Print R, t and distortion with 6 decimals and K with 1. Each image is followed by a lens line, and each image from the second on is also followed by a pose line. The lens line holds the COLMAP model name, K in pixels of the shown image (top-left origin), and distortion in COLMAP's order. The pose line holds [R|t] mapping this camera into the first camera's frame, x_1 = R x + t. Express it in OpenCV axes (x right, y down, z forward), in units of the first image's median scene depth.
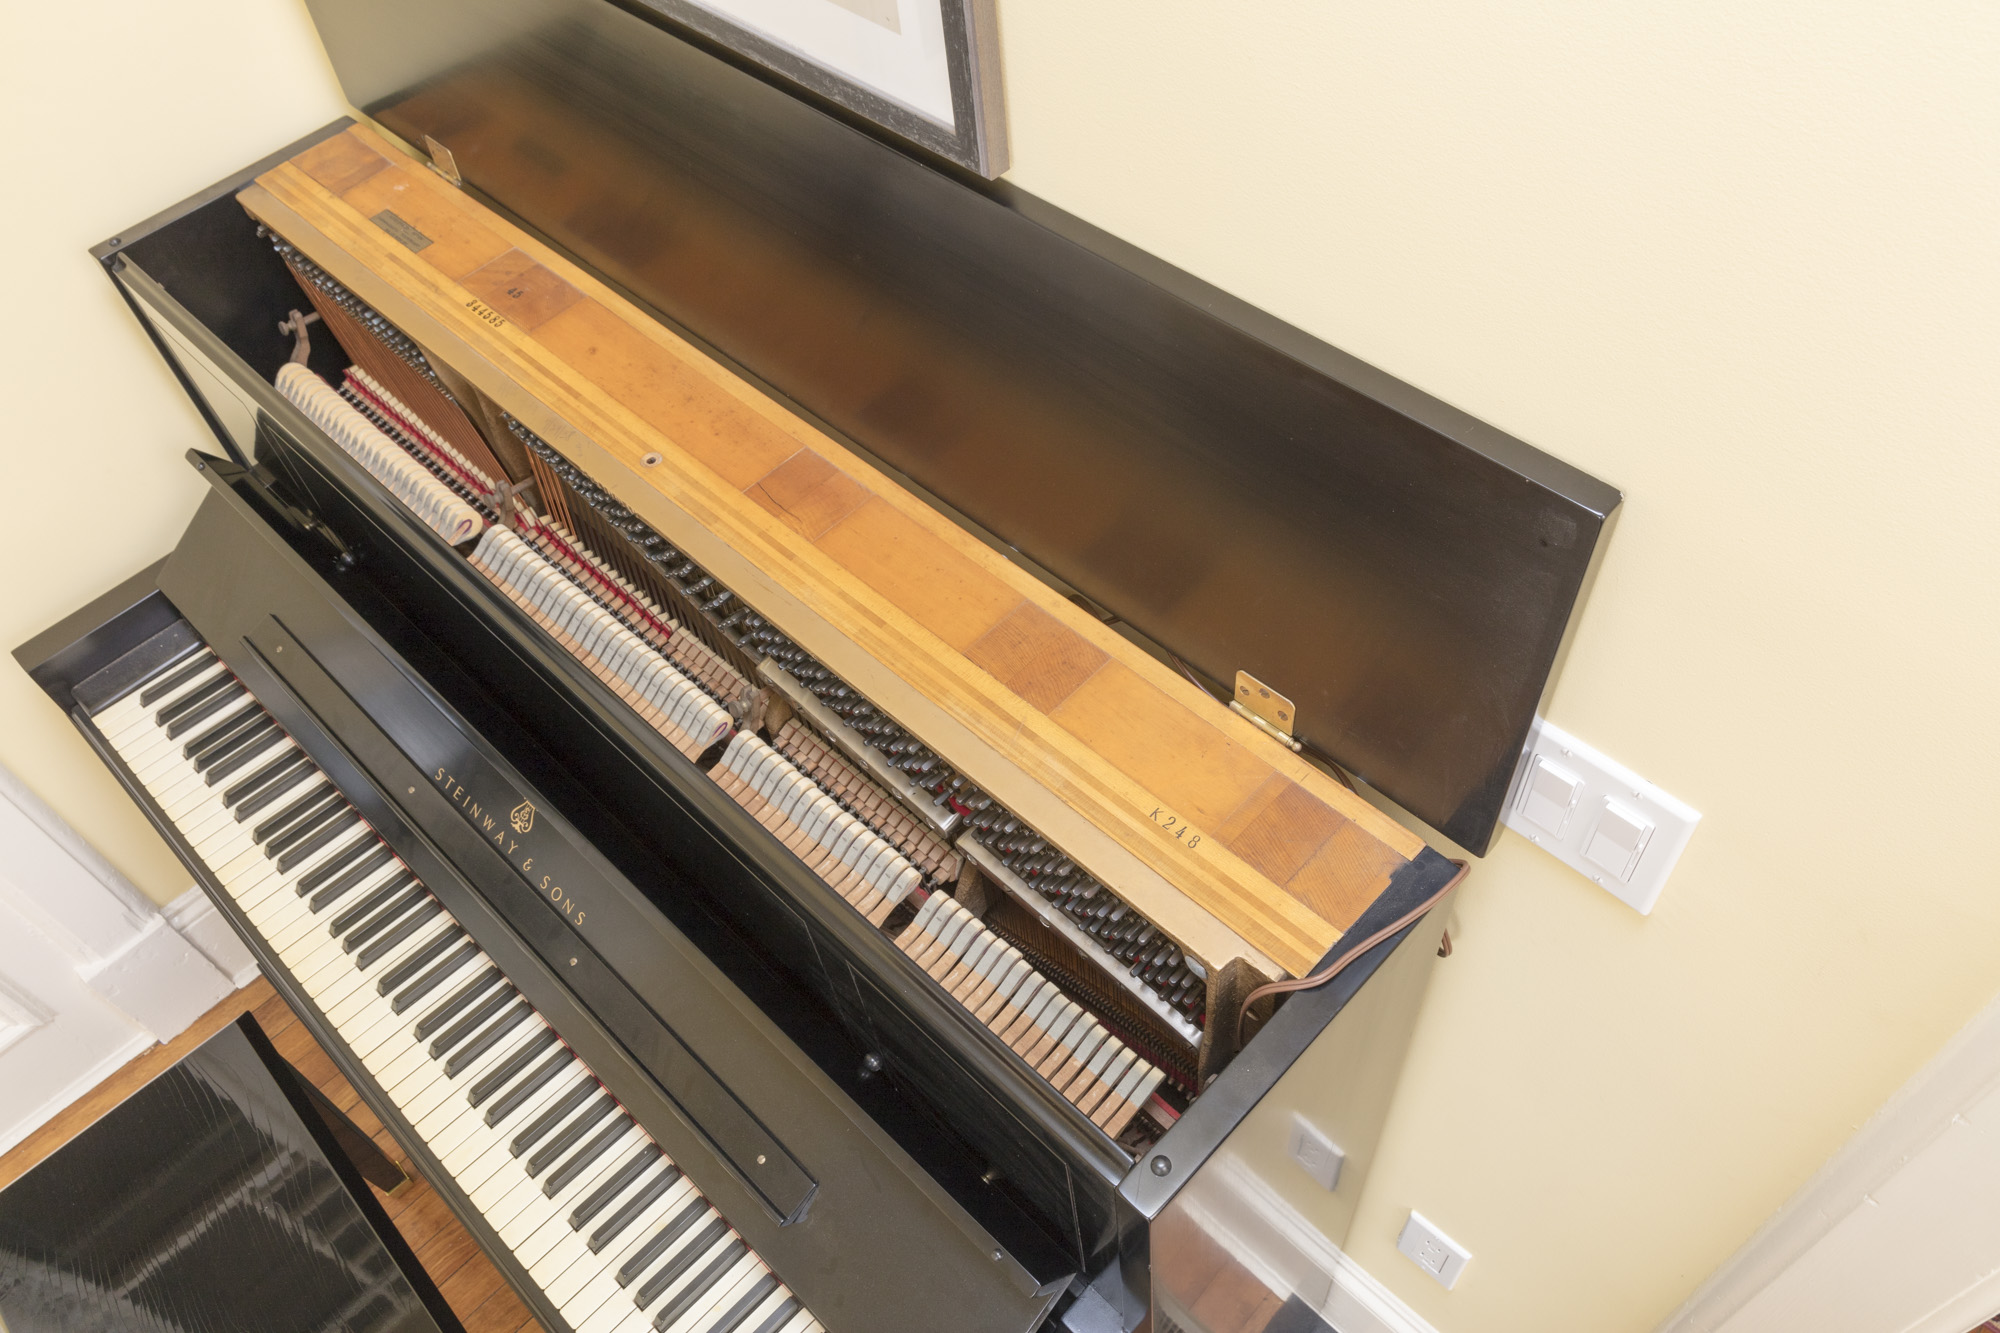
lens RADIAL K [[1499.5, 0, 999.6], [0, 1499.5, 666.4], [0, 0, 1]] dist [-0.004228, -0.001289]
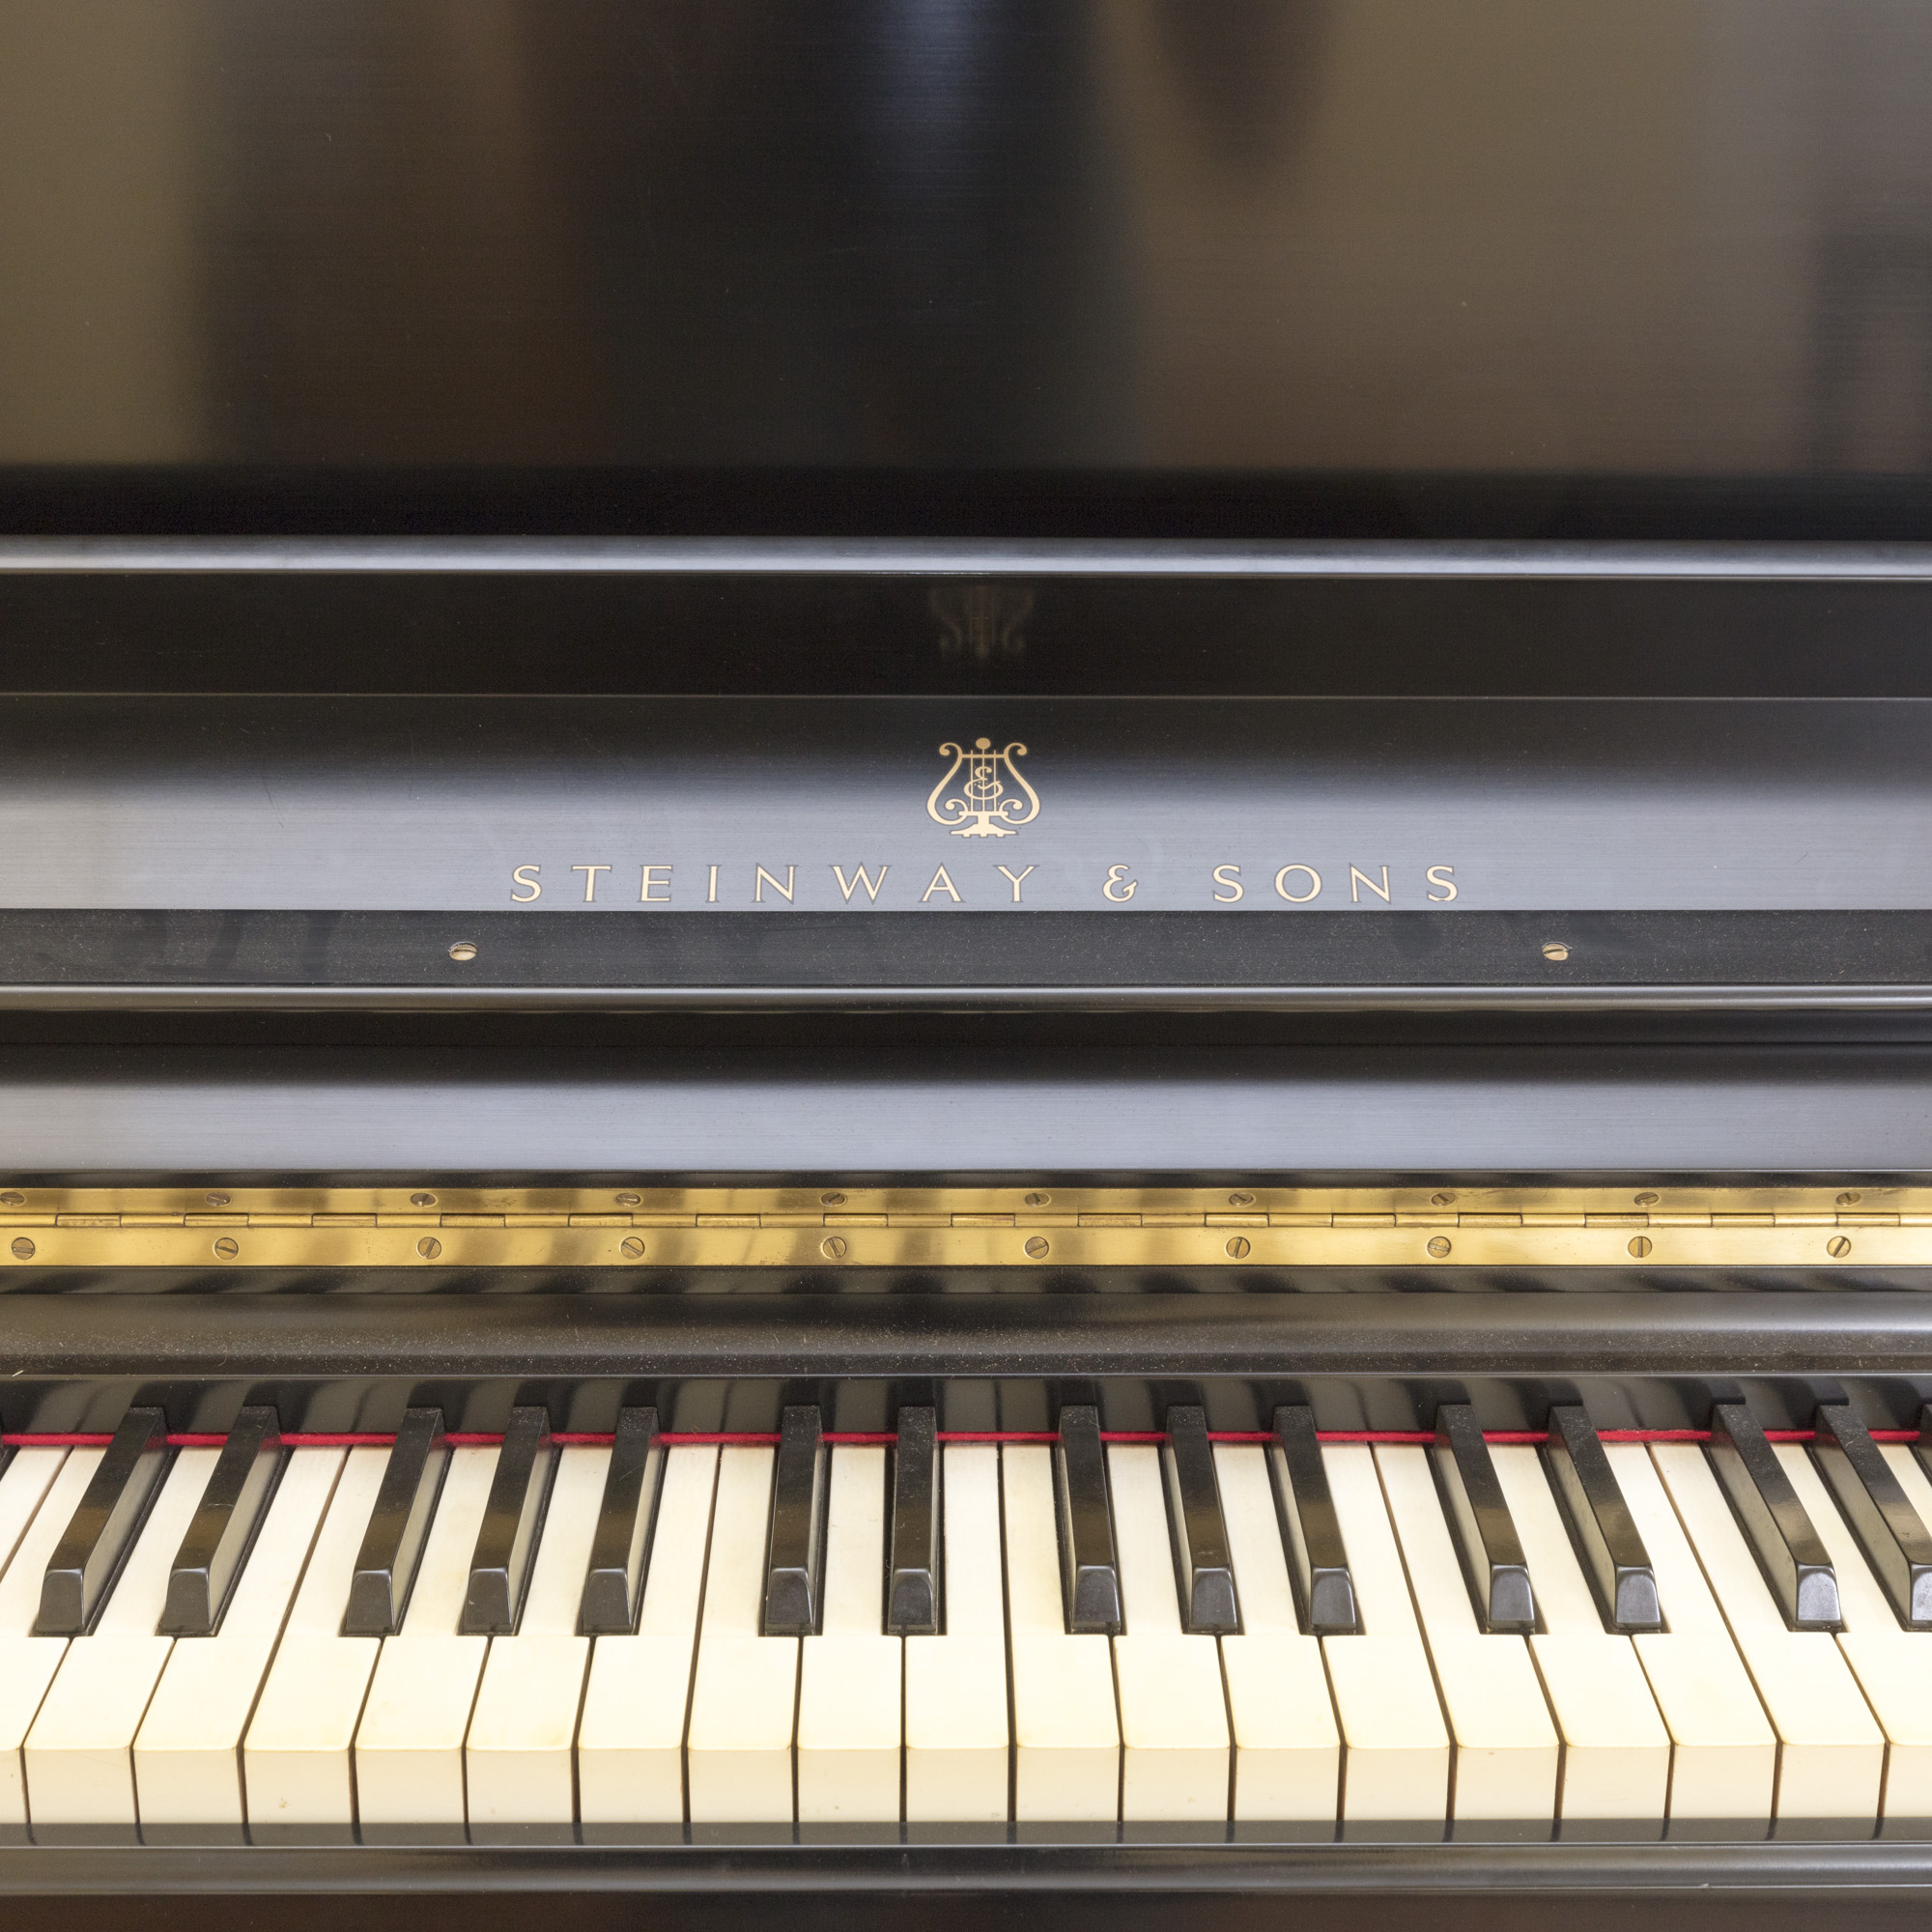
lens RADIAL K [[3410.4, 0, 1008.3], [0, 3410.4, 965.8], [0, 0, 1]] dist [-0.016539, -0.073656]
pose [[0.696843, -0.161913, 0.698709, -0.866652], [0.522095, 0.782456, -0.339382, 0.390084], [-0.491758, 0.601288, 0.629783, 0.692502]]
